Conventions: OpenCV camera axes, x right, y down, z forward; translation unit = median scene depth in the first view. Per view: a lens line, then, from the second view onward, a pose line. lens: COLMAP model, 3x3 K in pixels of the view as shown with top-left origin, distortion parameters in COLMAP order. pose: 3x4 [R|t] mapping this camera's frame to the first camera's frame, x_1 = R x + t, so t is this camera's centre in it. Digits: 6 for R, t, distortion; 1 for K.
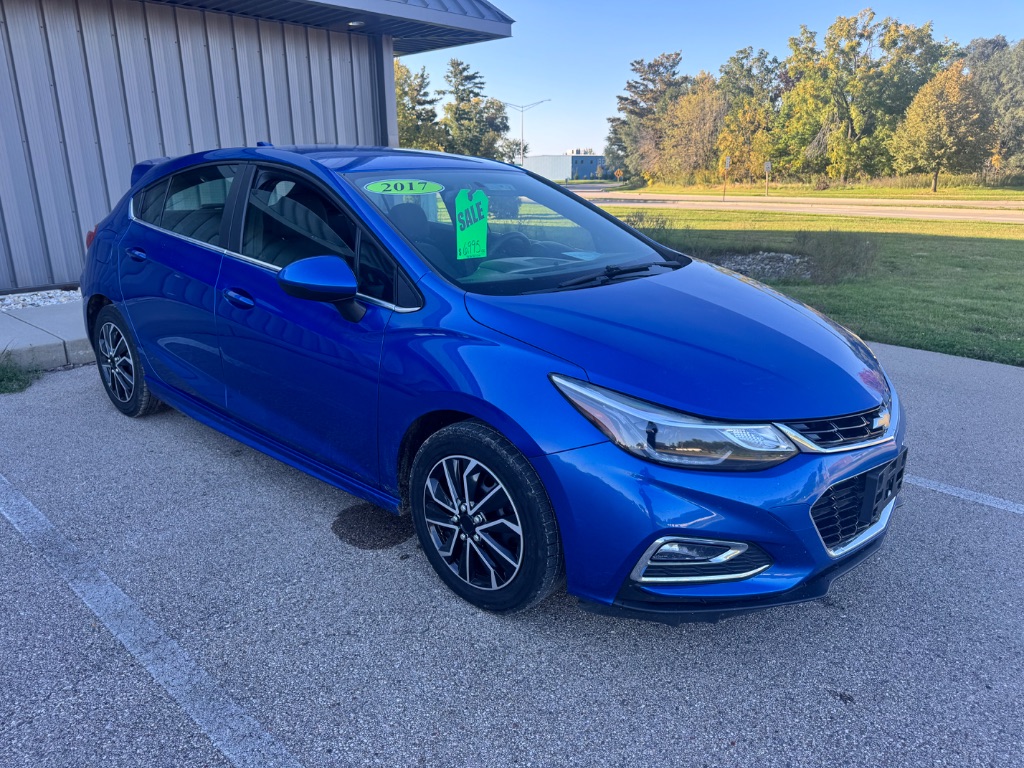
lens RADIAL K [[723.7, 0, 515.1], [0, 723.7, 385.4], [0, 0, 1]] dist [0.016531, -0.019163]
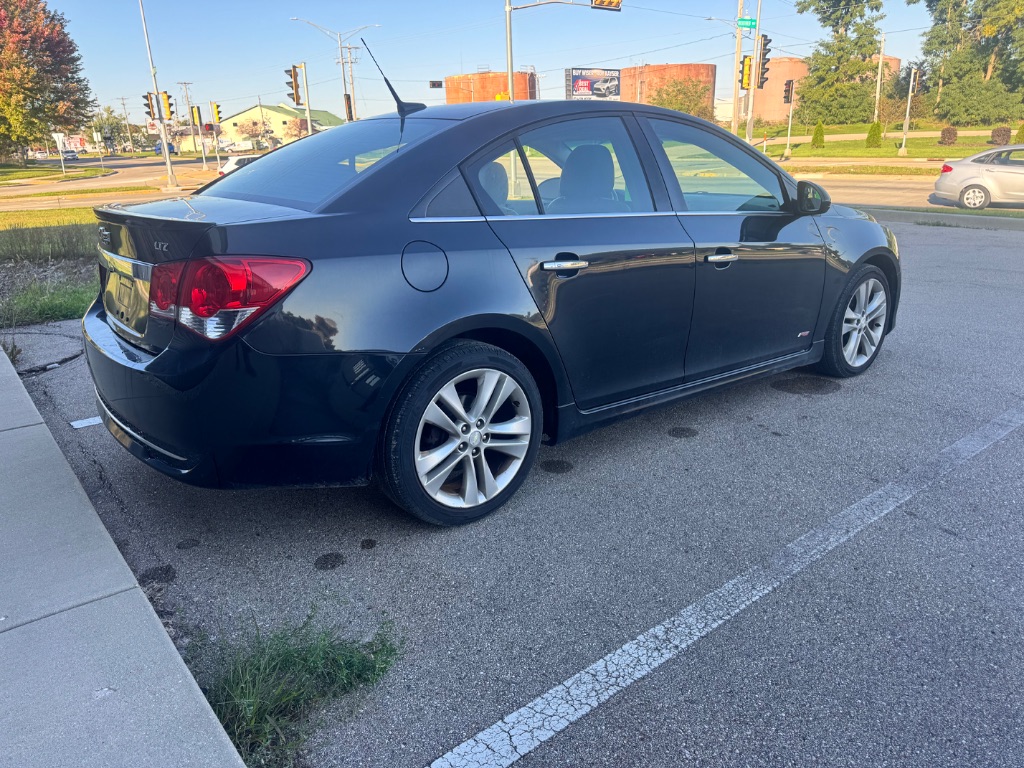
lens RADIAL K [[723.7, 0, 509.3], [0, 723.7, 380.6], [0, 0, 1]] dist [0.016531, -0.019163]
pose [[0.157060, -0.307569, 0.938474, -0.631639], [0.309658, 0.917684, 0.248932, -0.135315], [-0.937787, 0.251509, 0.239373, 0.477482]]
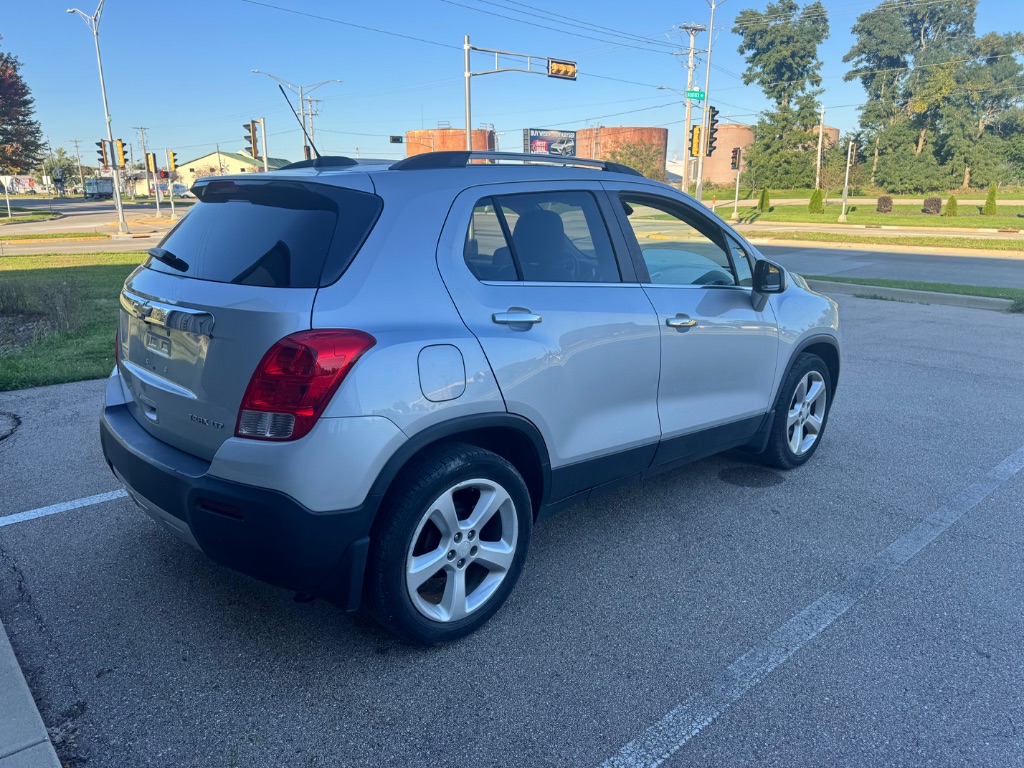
lens RADIAL K [[723.7, 0, 512.6], [0, 723.7, 384.2], [0, 0, 1]] dist [0.016531, -0.019163]
pose [[0.098601, -0.246981, 0.963991, -0.620939], [0.285547, 0.934996, 0.210346, -0.163047], [-0.953279, 0.254524, 0.162717, 0.463518]]
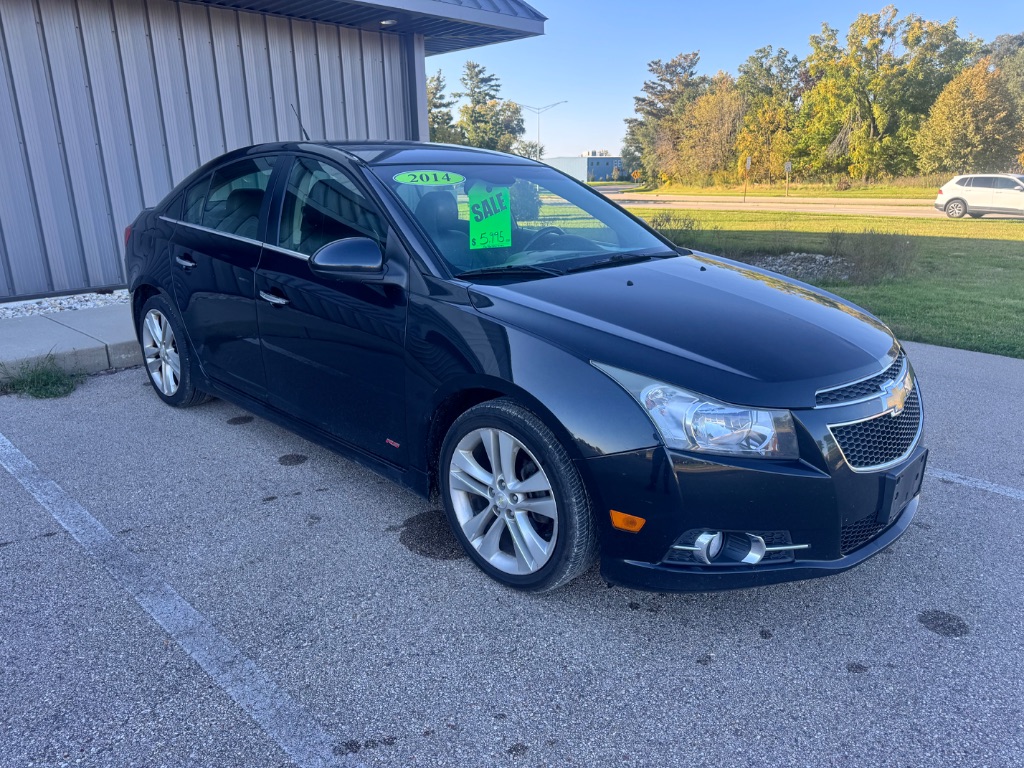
lens RADIAL K [[723.7, 0, 514.1], [0, 723.7, 391.6], [0, 0, 1]] dist [0.016531, -0.019163]
pose [[0.999760, -0.000165, -0.021887, -0.031674], [0.000267, 0.999989, 0.004657, -0.001255], [0.021886, -0.004661, 0.999750, 0.018050]]
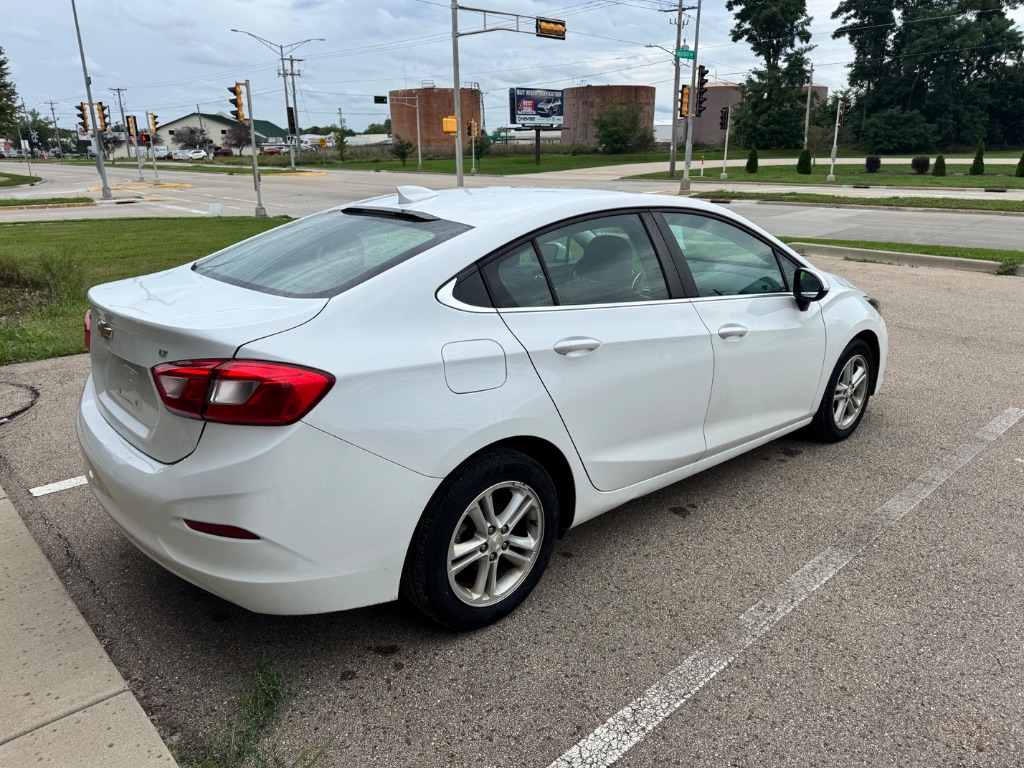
lens RADIAL K [[723.7, 0, 508.9], [0, 723.7, 379.2], [0, 0, 1]] dist [0.016531, -0.019163]
pose [[0.083852, -0.289955, 0.953360, -0.641036], [0.291712, 0.921959, 0.254747, -0.177367], [-0.952824, 0.256745, 0.161892, 0.476941]]
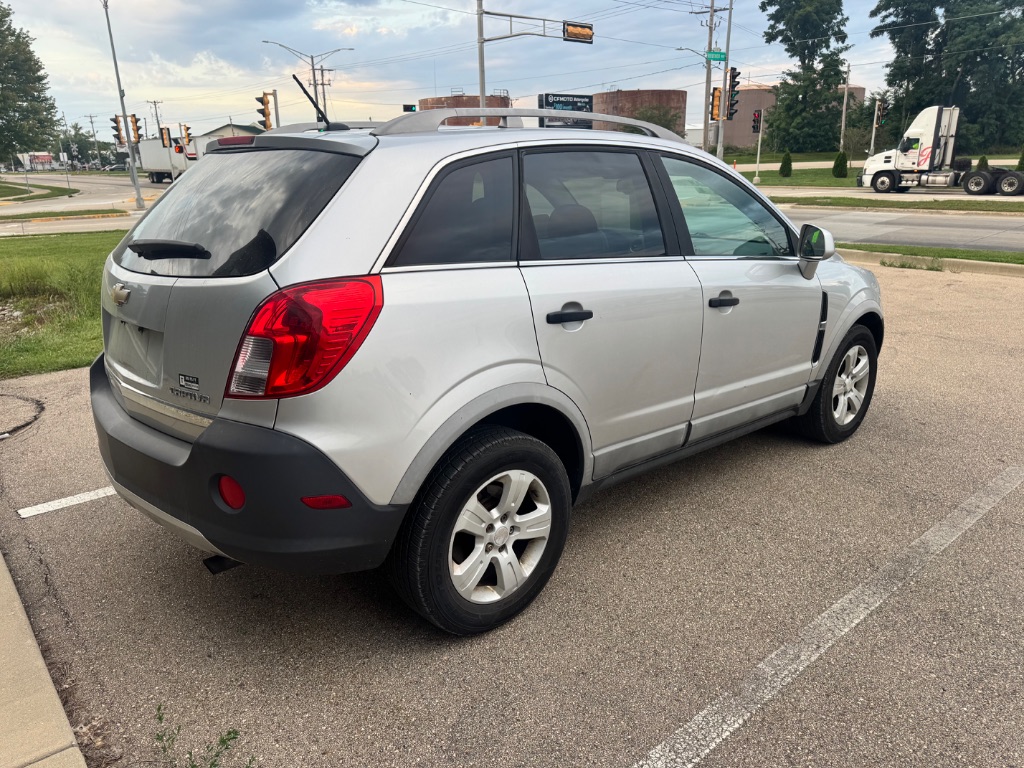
lens RADIAL K [[723.7, 0, 507.2], [0, 723.7, 389.1], [0, 0, 1]] dist [0.016531, -0.019163]
pose [[0.125365, -0.293123, 0.947820, -0.608699], [0.301257, 0.921495, 0.245136, -0.171202], [-0.945266, 0.254806, 0.203829, 0.465058]]
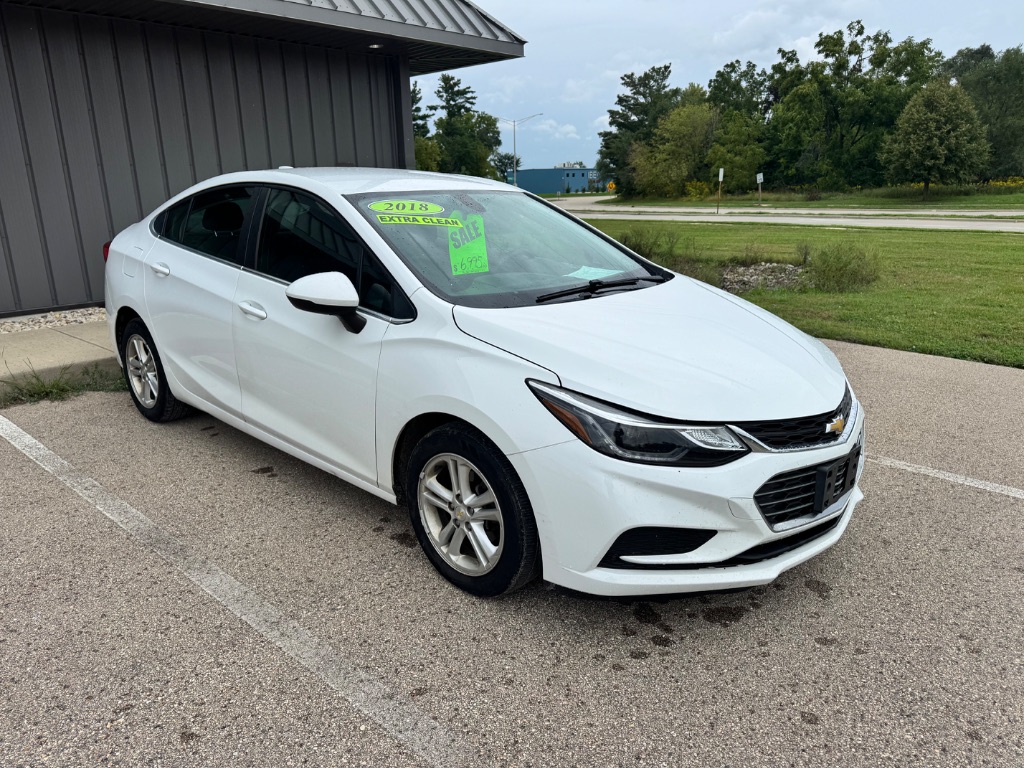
lens RADIAL K [[723.7, 0, 509.8], [0, 723.7, 391.2], [0, 0, 1]] dist [0.016531, -0.019163]
pose [[0.999934, -0.011180, 0.002565, -0.042106], [0.011205, 0.999887, -0.010026, 0.005063], [-0.002453, 0.010054, 0.999946, -0.033428]]
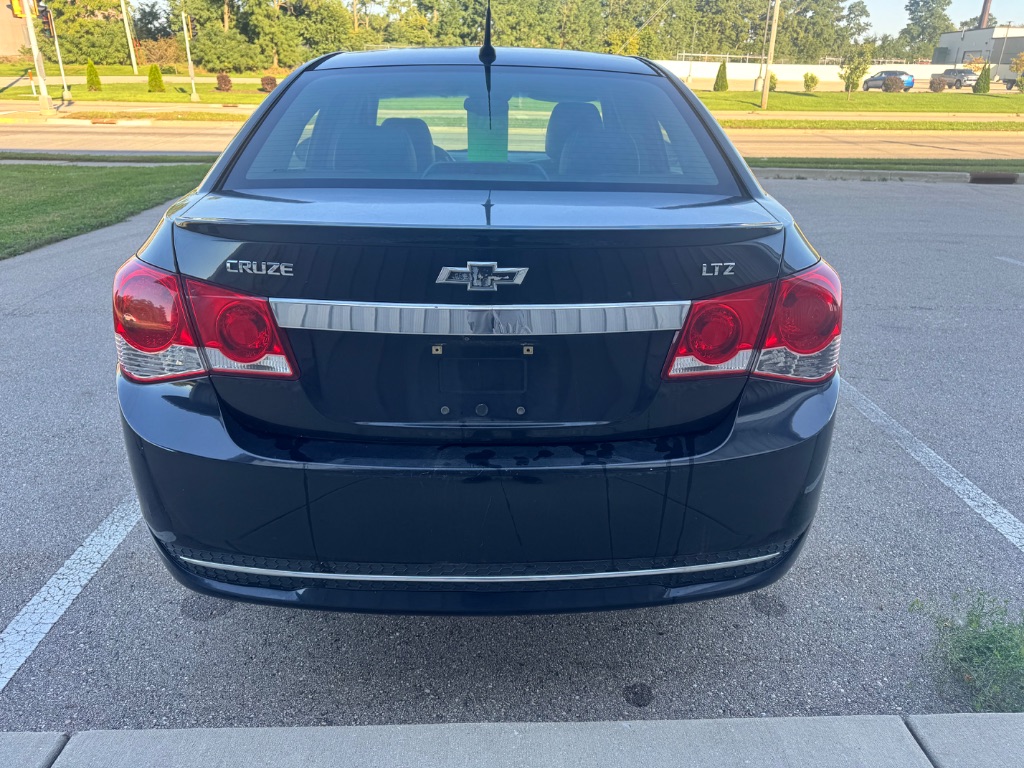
lens RADIAL K [[723.7, 0, 518.5], [0, 723.7, 378.9], [0, 0, 1]] dist [0.016531, -0.019163]
pose [[-0.699637, -0.276971, 0.658631, -0.456051], [0.194814, 0.812935, 0.548802, -0.246067], [-0.687427, 0.512273, -0.514802, 0.814119]]
